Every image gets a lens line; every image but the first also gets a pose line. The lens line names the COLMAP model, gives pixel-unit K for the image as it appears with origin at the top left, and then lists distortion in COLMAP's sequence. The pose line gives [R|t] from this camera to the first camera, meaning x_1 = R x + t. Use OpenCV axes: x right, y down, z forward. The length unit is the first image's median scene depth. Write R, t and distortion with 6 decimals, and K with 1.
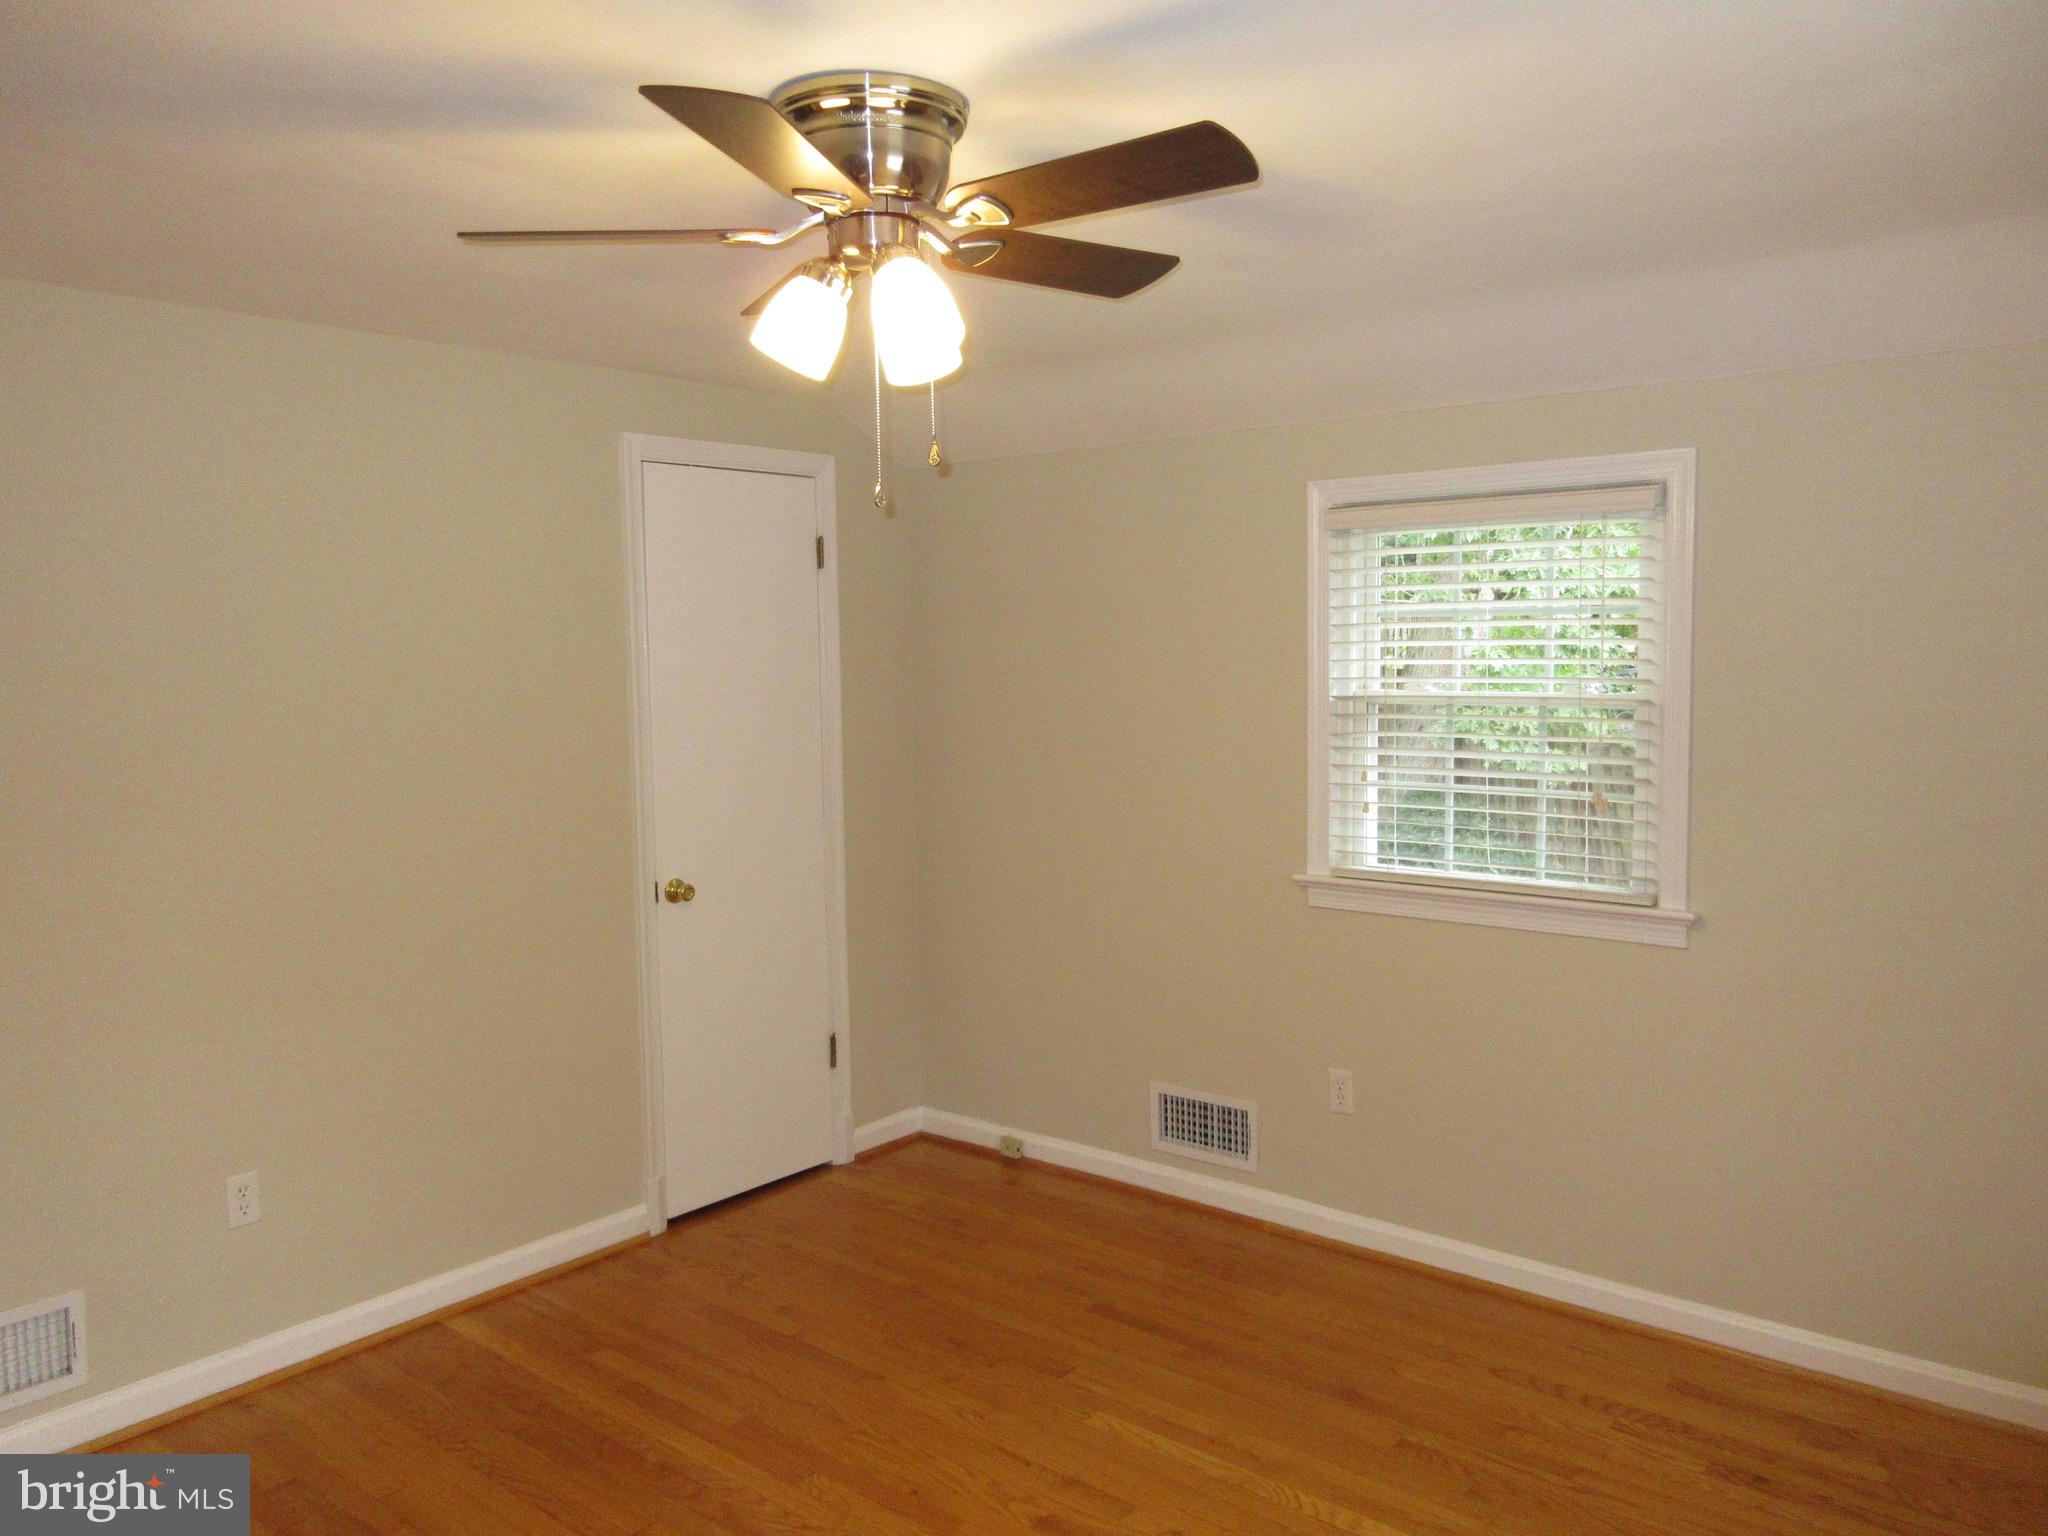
lens RADIAL K [[1542.3, 0, 1024.0], [0, 1542.3, 768.0], [0, 0, 1]] dist [0.011132, 0.005826]
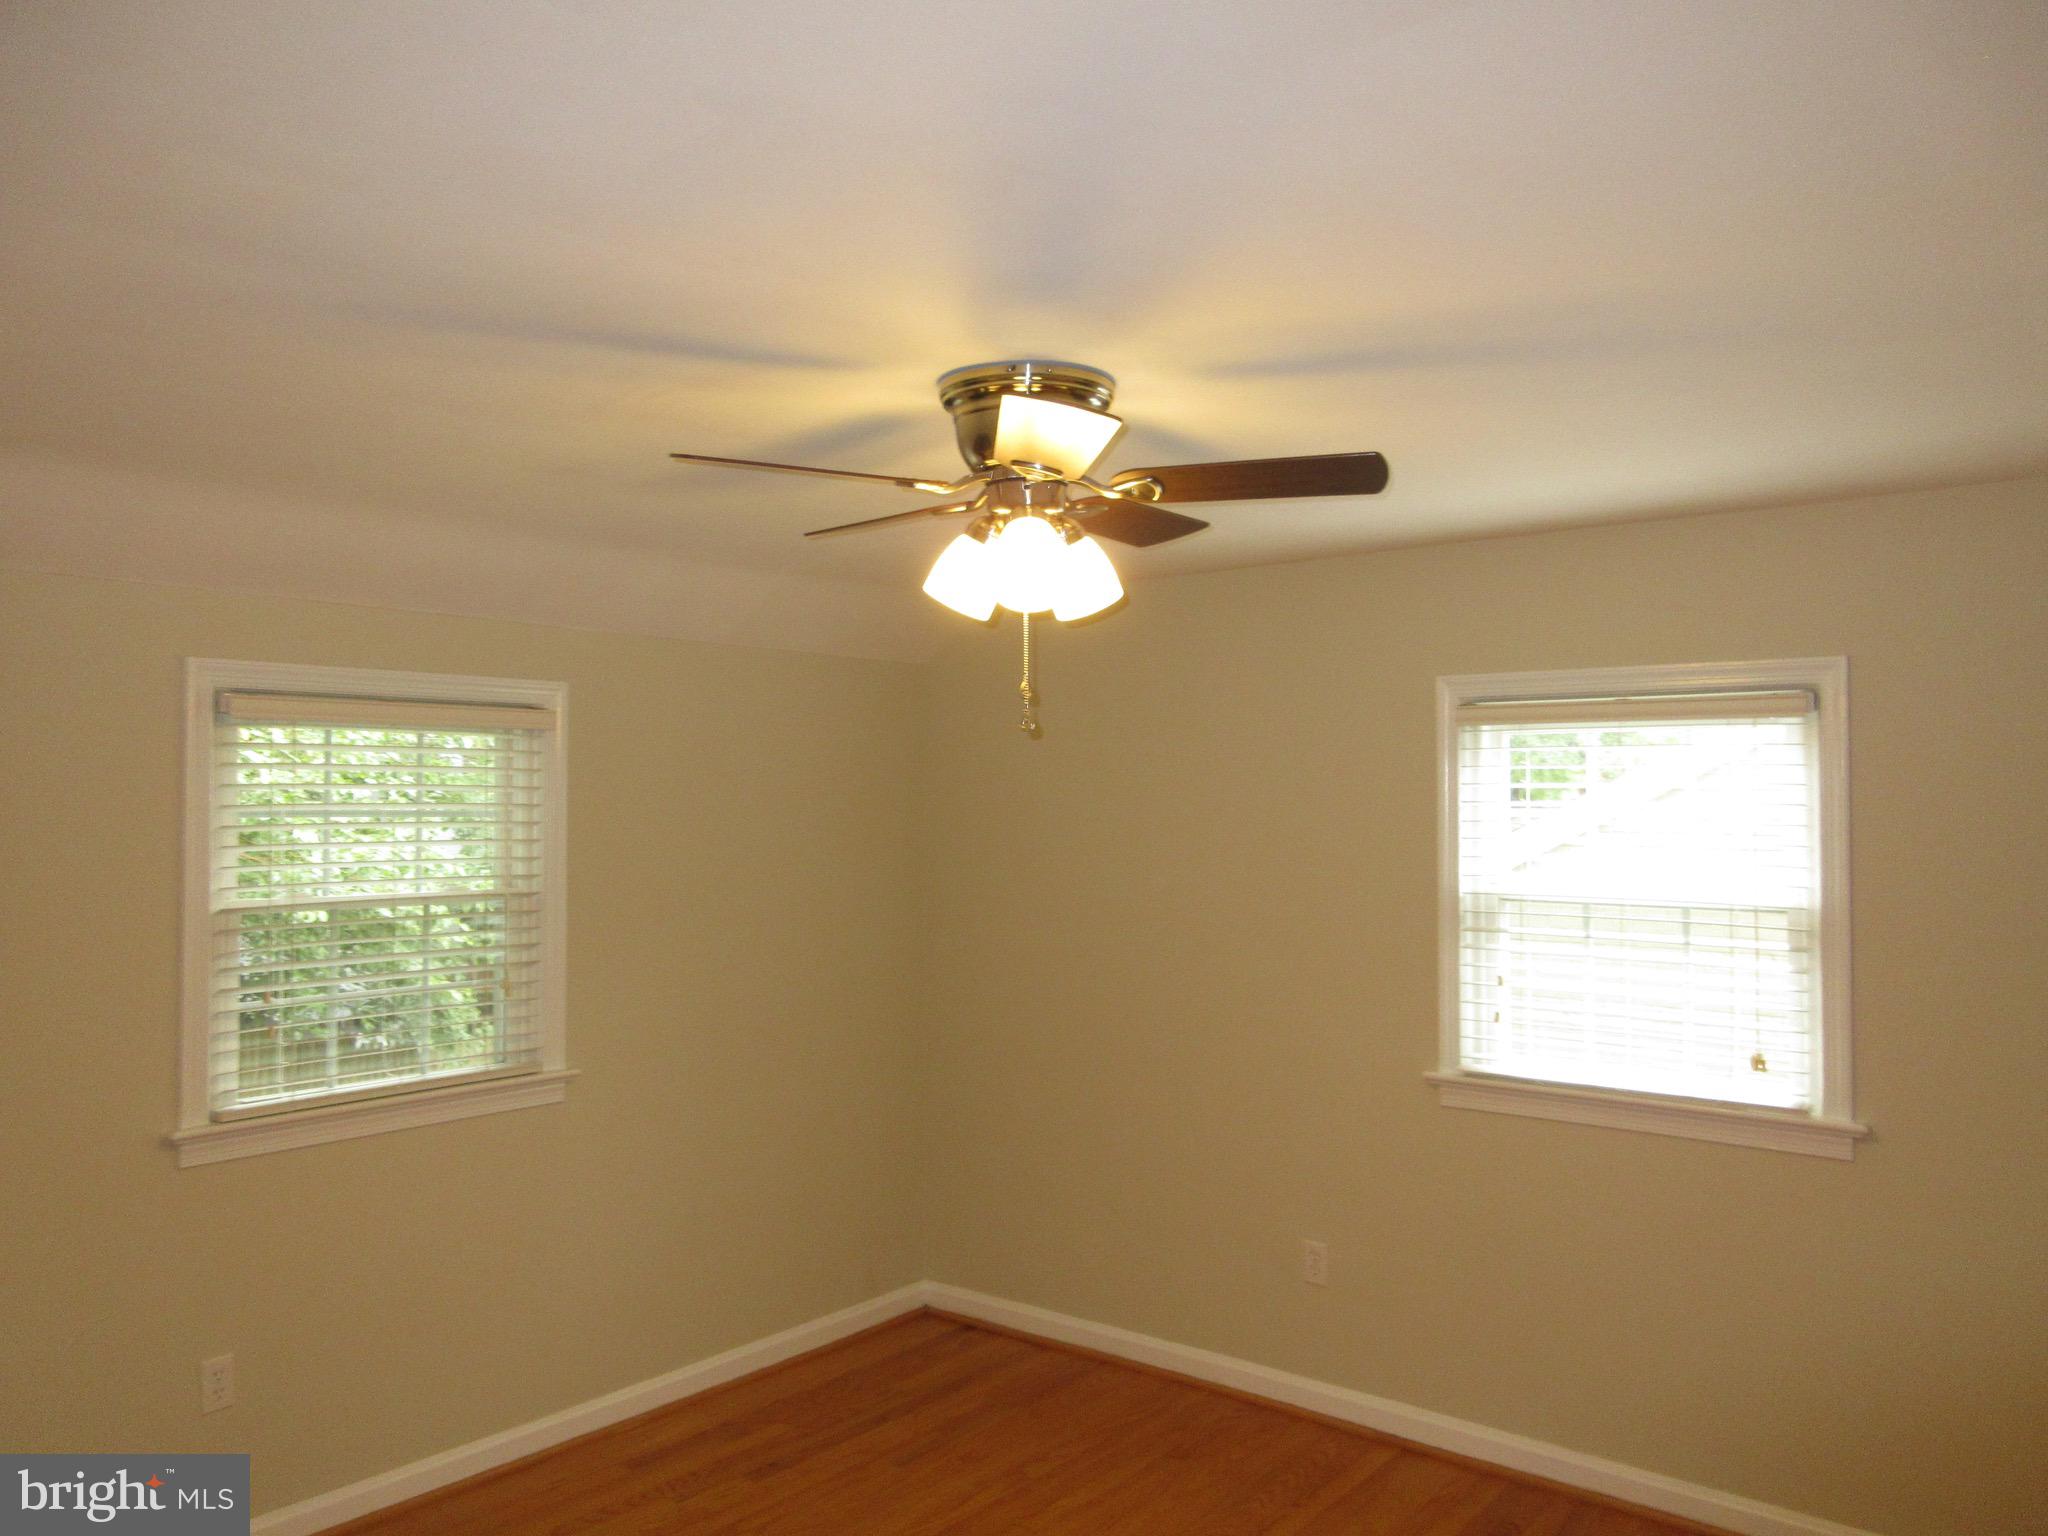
lens RADIAL K [[1542.3, 0, 1024.0], [0, 1542.3, 768.0], [0, 0, 1]] dist [0.011132, 0.005826]
pose [[-0.012549, 0.046628, 0.998833, -0.748568], [0.095368, 0.994414, -0.045224, -0.048432], [-0.995363, 0.094690, -0.016926, 0.632909]]
